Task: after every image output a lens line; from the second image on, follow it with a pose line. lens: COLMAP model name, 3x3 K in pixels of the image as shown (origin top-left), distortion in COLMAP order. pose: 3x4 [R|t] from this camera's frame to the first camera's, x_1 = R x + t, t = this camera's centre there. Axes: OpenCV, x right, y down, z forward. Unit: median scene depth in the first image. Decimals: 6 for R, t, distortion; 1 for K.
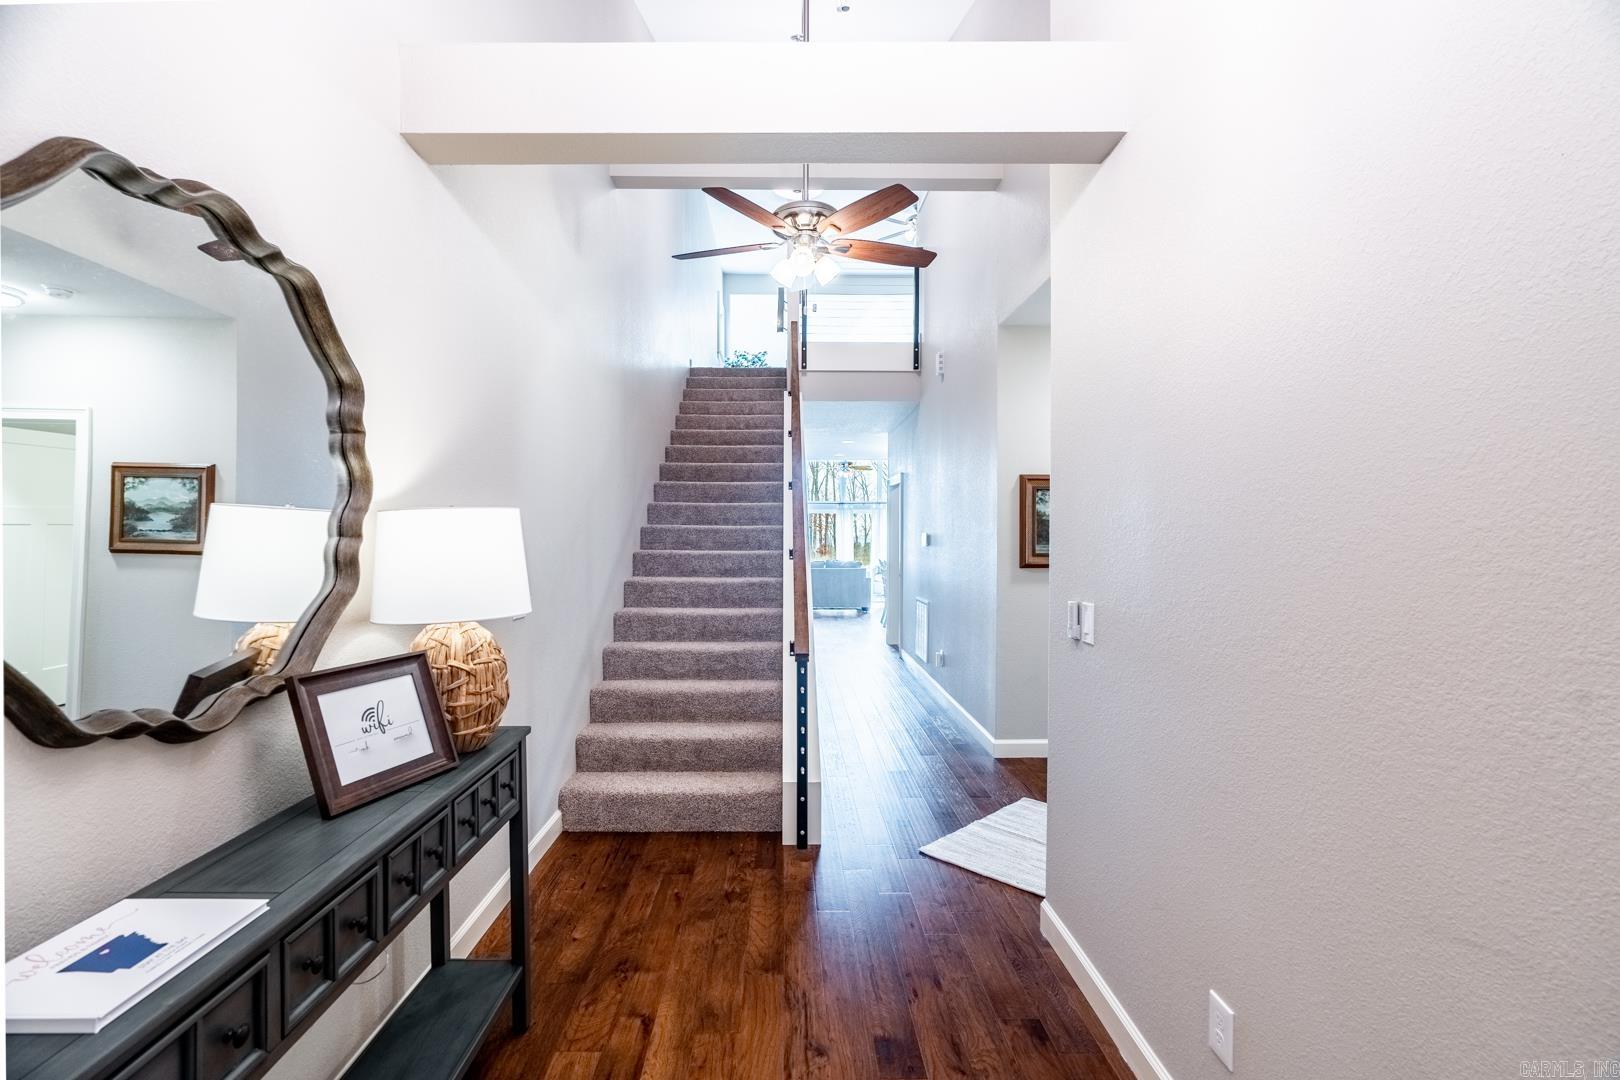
lens RADIAL K [[729.2, 0, 801.9], [0, 729.2, 536.7], [0, 0, 1]] dist [-0.012721, 0.005033]
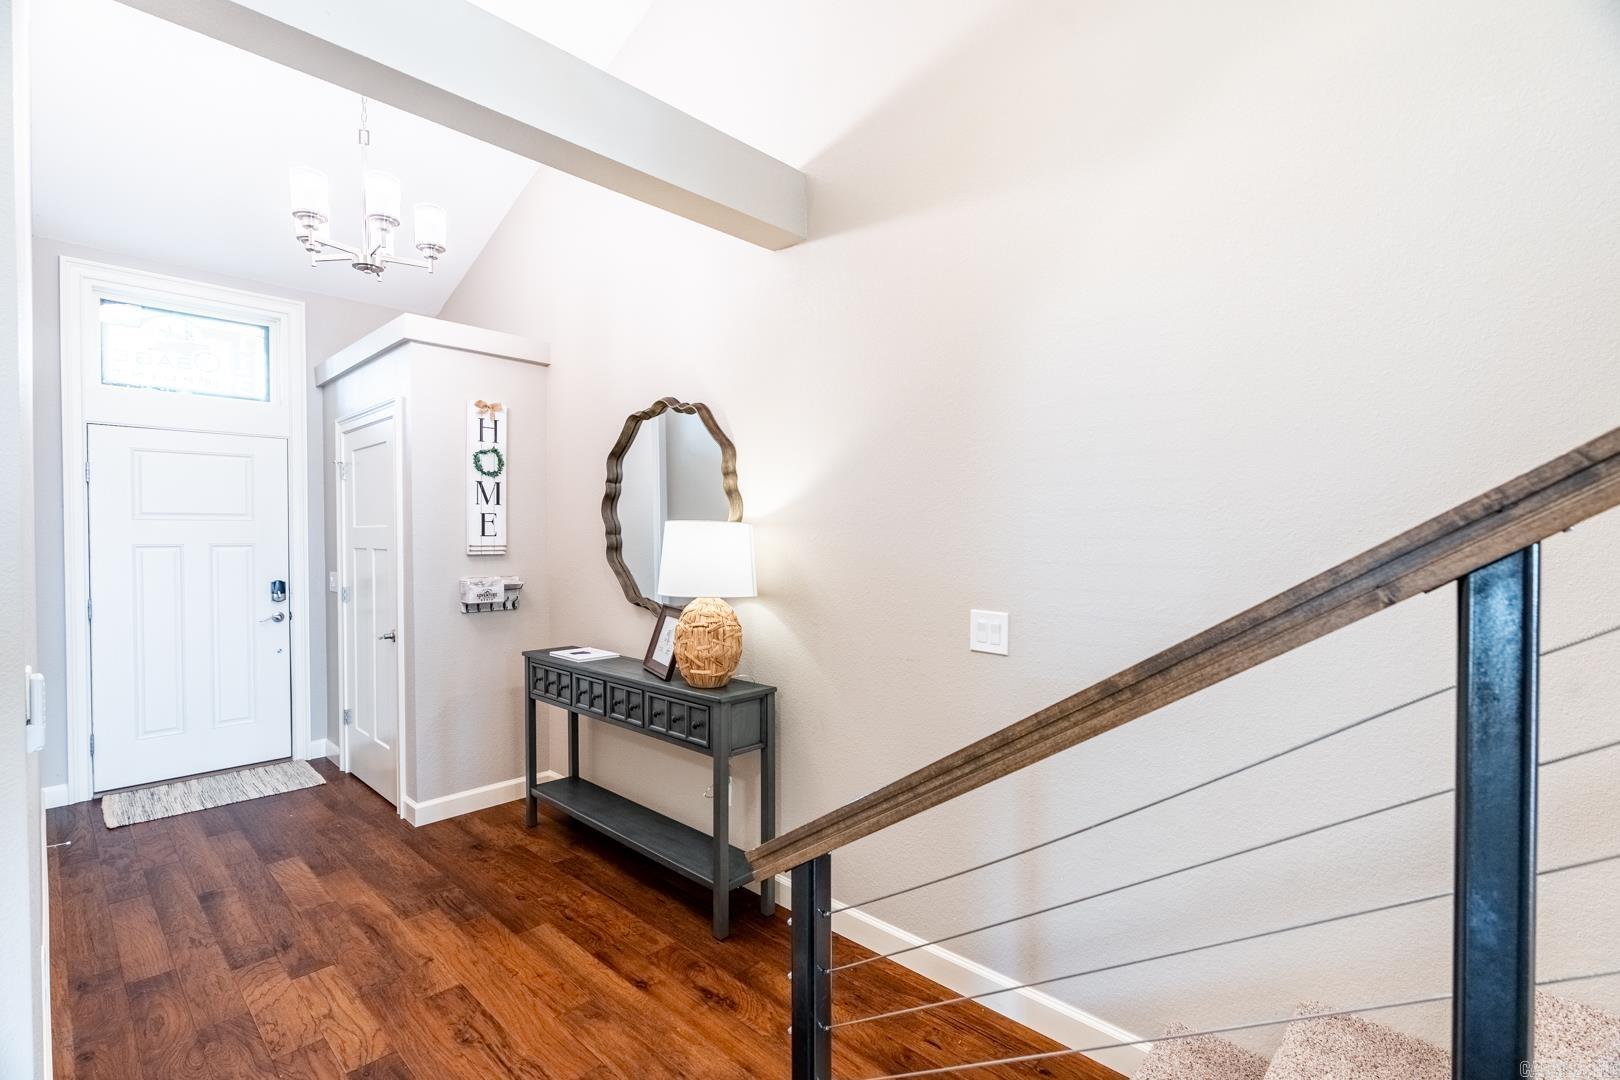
lens RADIAL K [[729.2, 0, 802.0], [0, 729.2, 526.3], [0, 0, 1]] dist [-0.012721, 0.005033]
pose [[-0.696688, 0.006076, -0.717348, 0.419744], [-0.006588, 0.999868, 0.014867, -0.049565], [0.717344, 0.015084, -0.696556, 2.000624]]
